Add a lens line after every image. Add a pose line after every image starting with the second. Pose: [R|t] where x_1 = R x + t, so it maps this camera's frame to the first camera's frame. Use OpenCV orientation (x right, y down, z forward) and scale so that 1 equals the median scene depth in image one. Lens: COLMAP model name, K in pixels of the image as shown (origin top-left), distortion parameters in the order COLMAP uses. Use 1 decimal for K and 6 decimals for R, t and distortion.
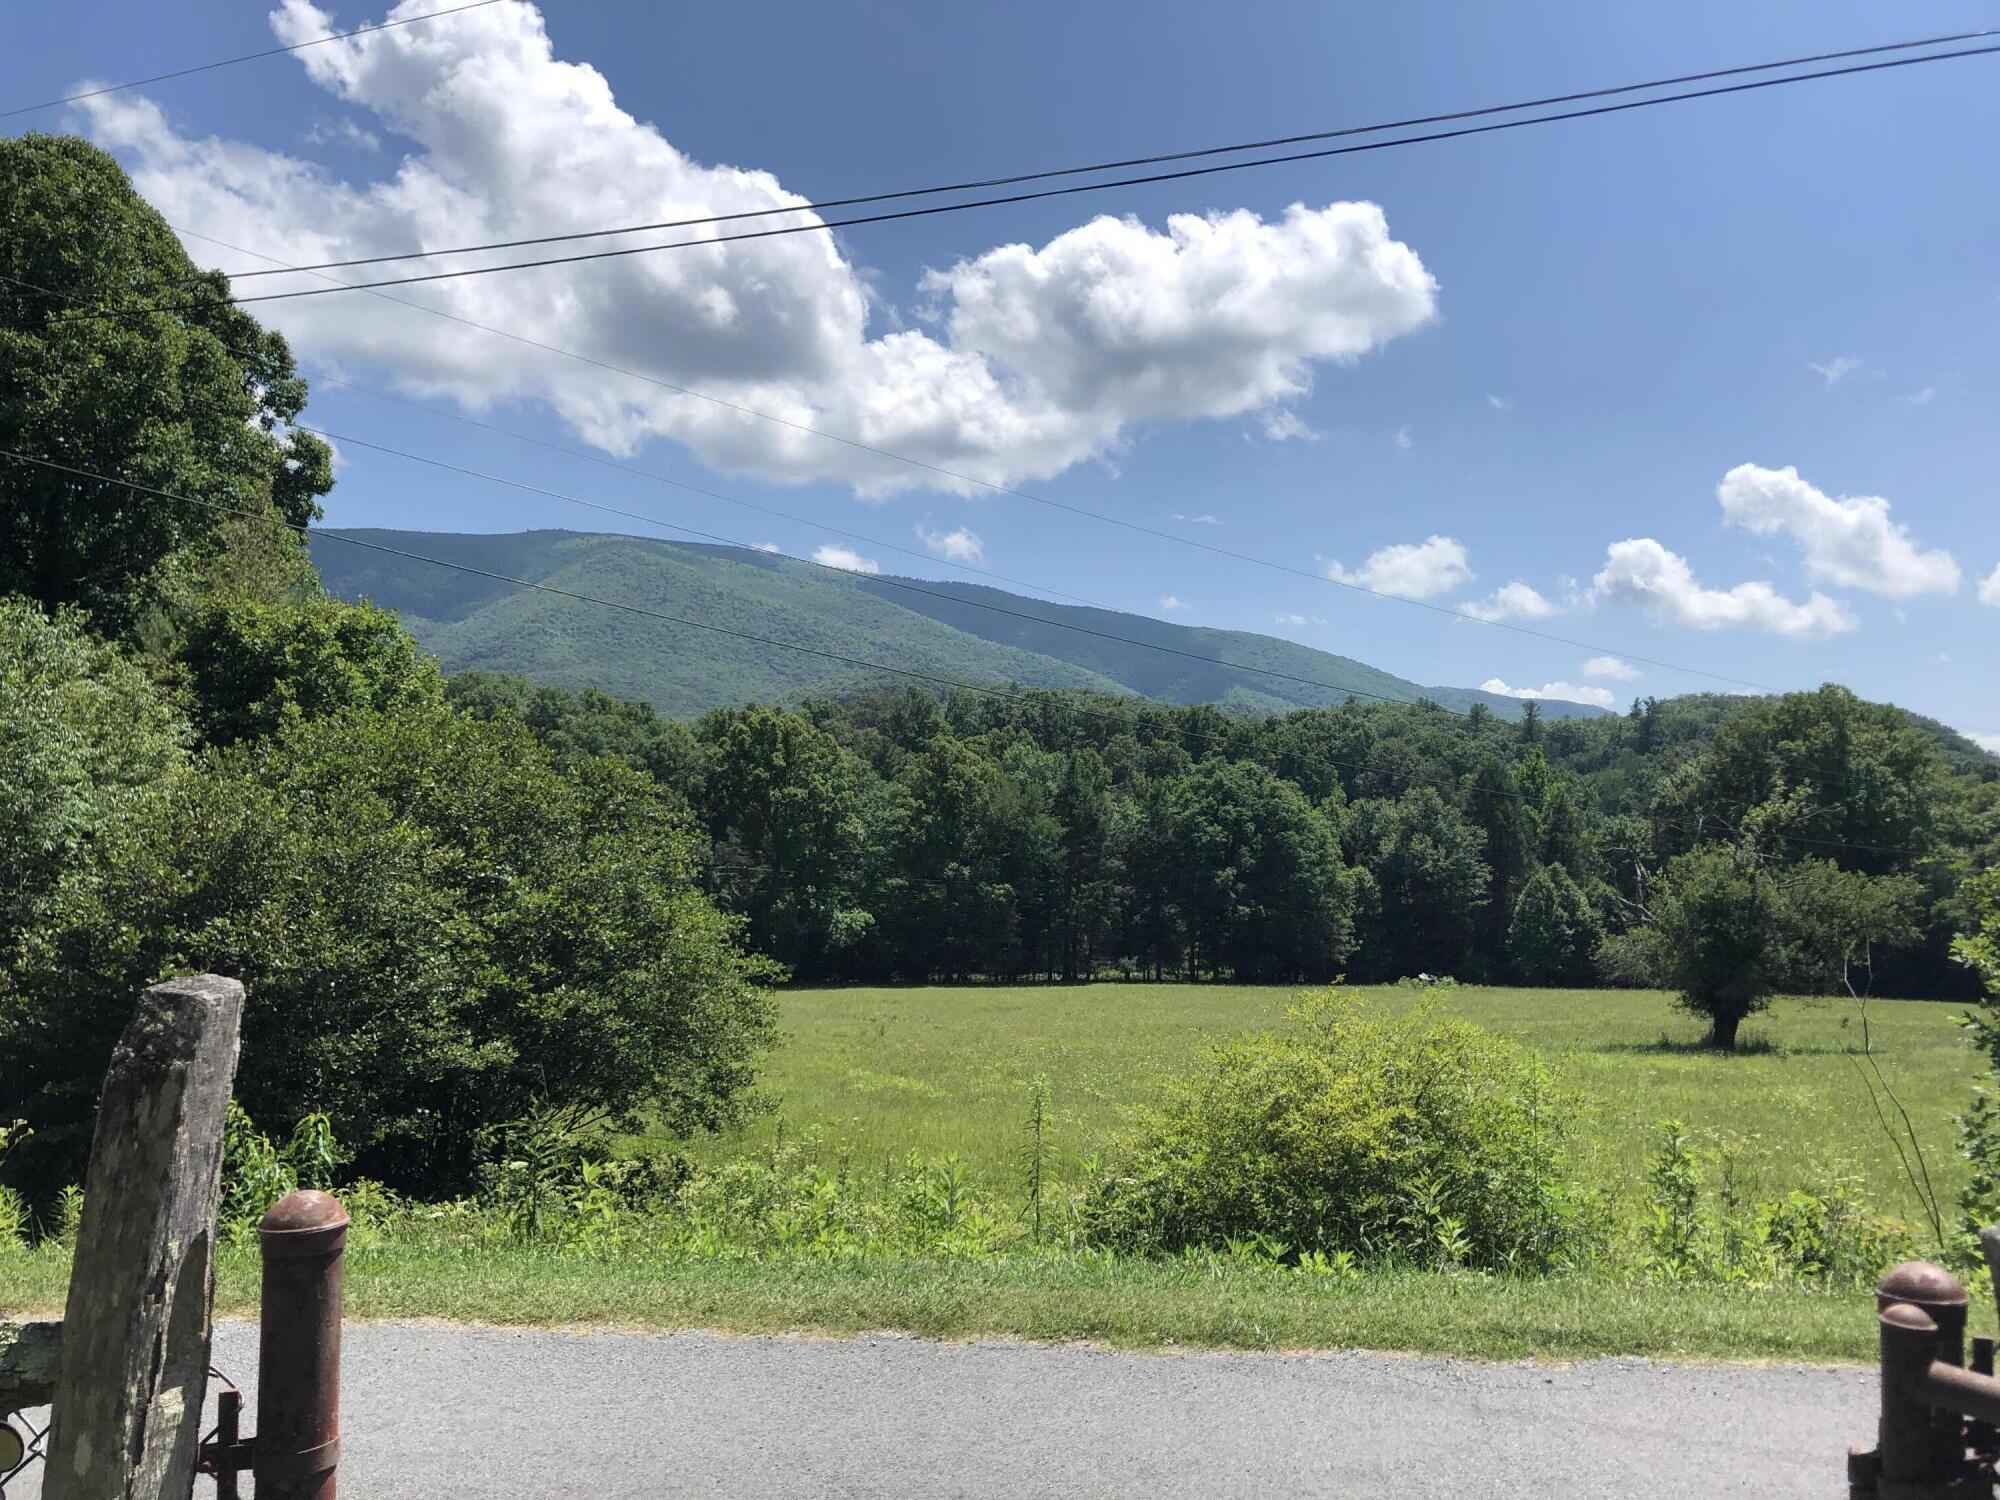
lens RADIAL K [[1629.9, 0, 977.4], [0, 1629.9, 714.7], [0, 0, 1]] dist [0.043062, -0.050171]
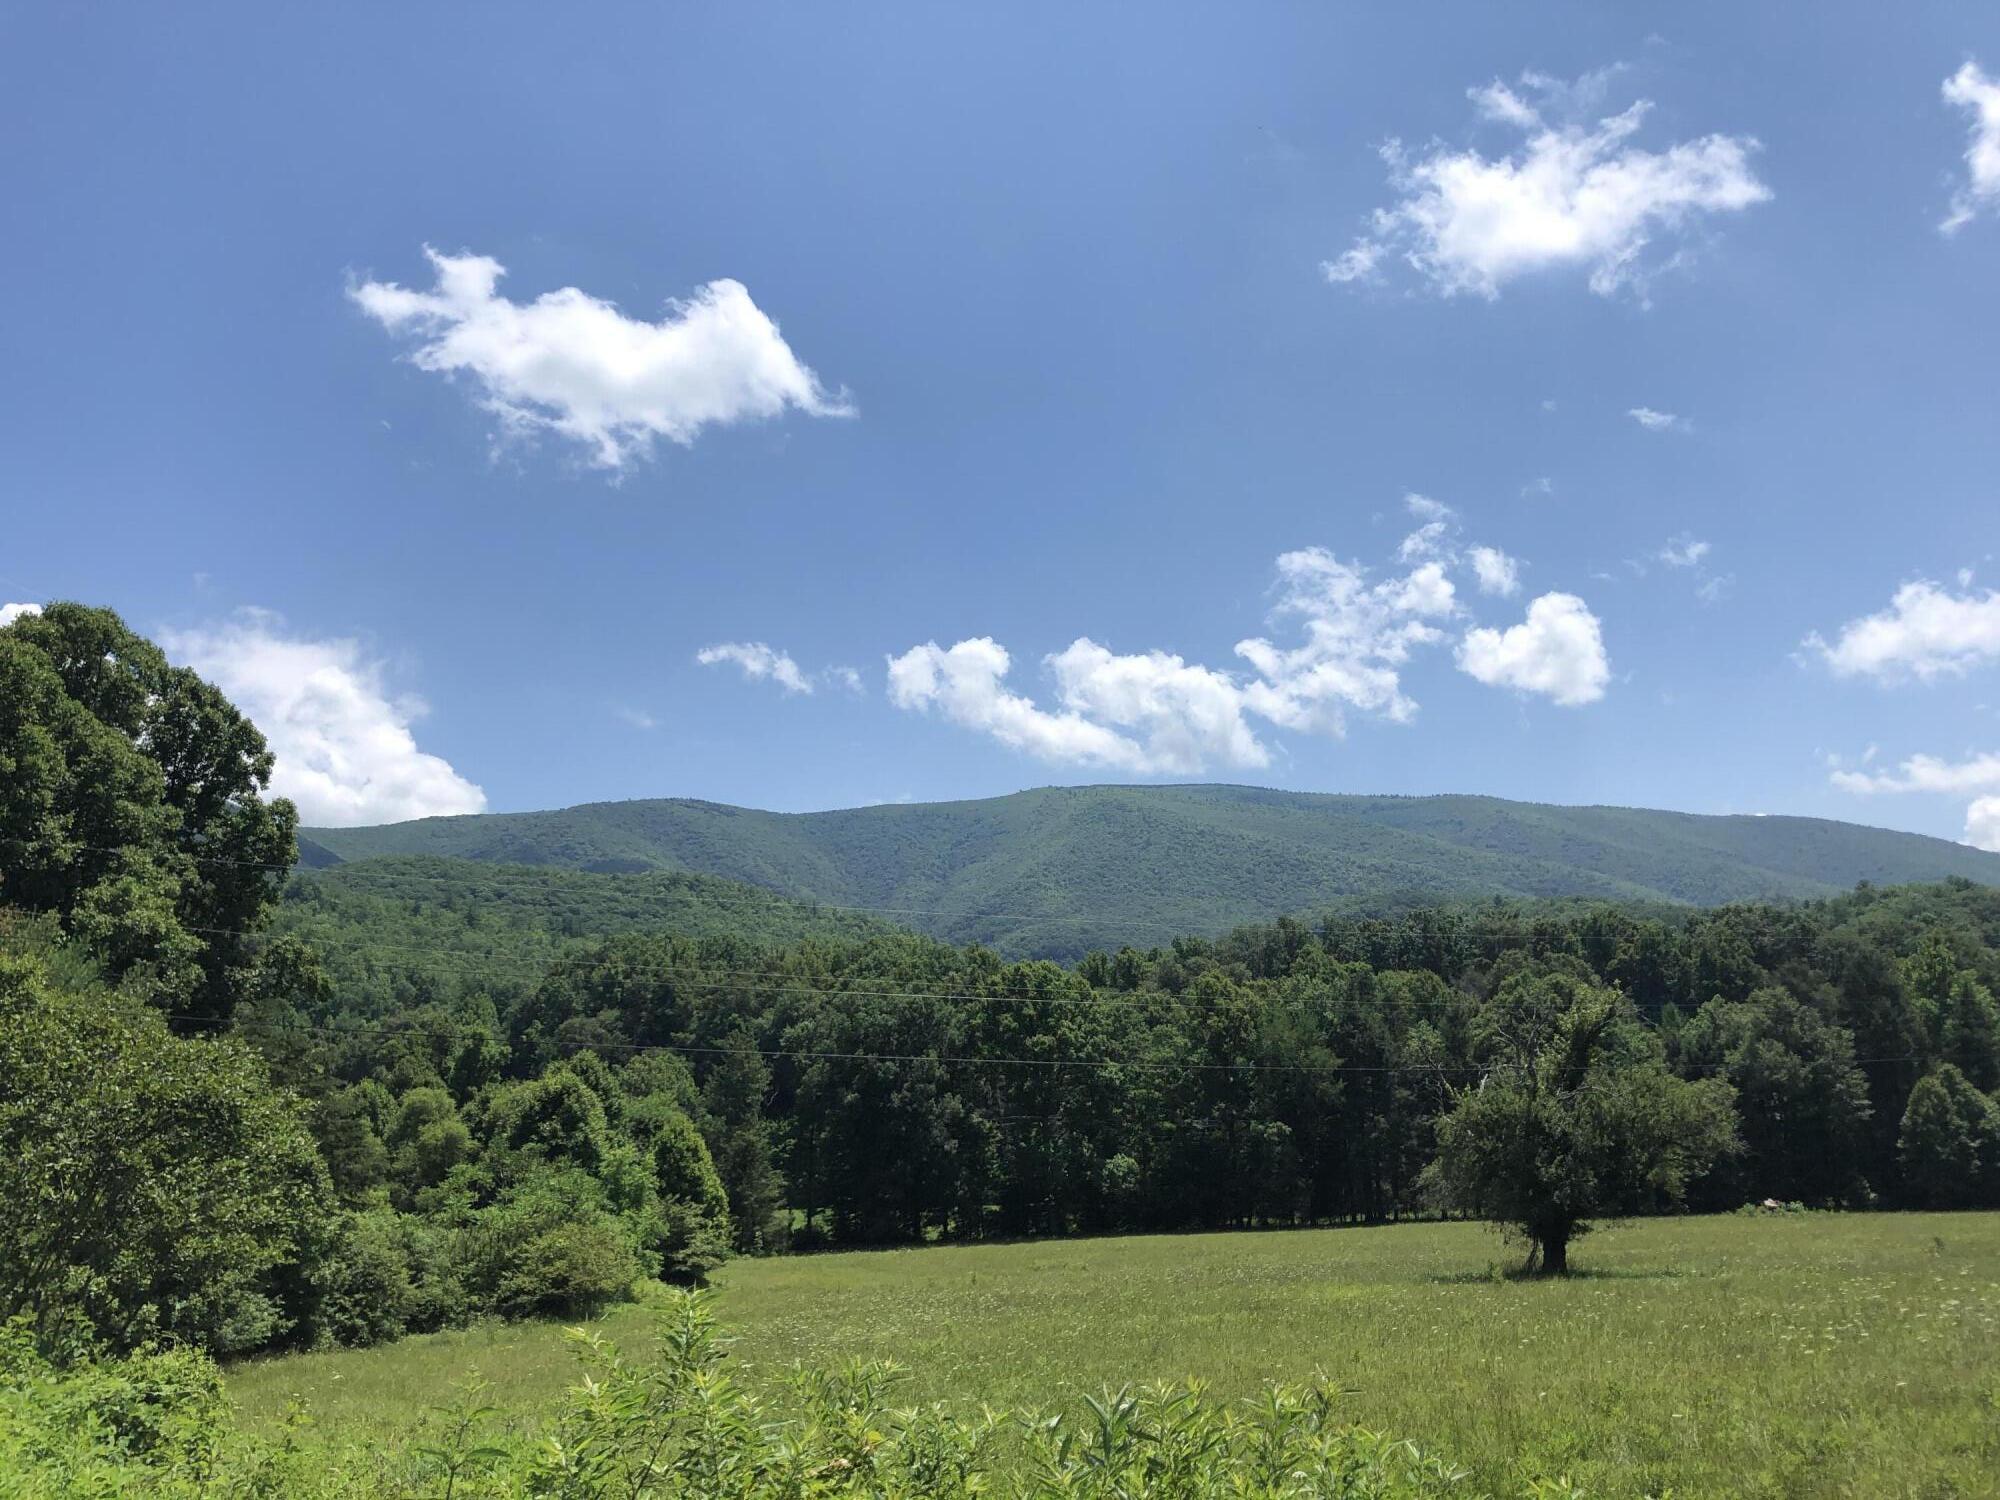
lens RADIAL K [[1629.9, 0, 1003.6], [0, 1629.9, 717.8], [0, 0, 1]] dist [0.043062, -0.050171]
pose [[0.954274, -0.119306, -0.274095, 0.134315], [0.079426, 0.985141, -0.152281, 0.001592], [0.288190, 0.123547, 0.949570, -0.007217]]
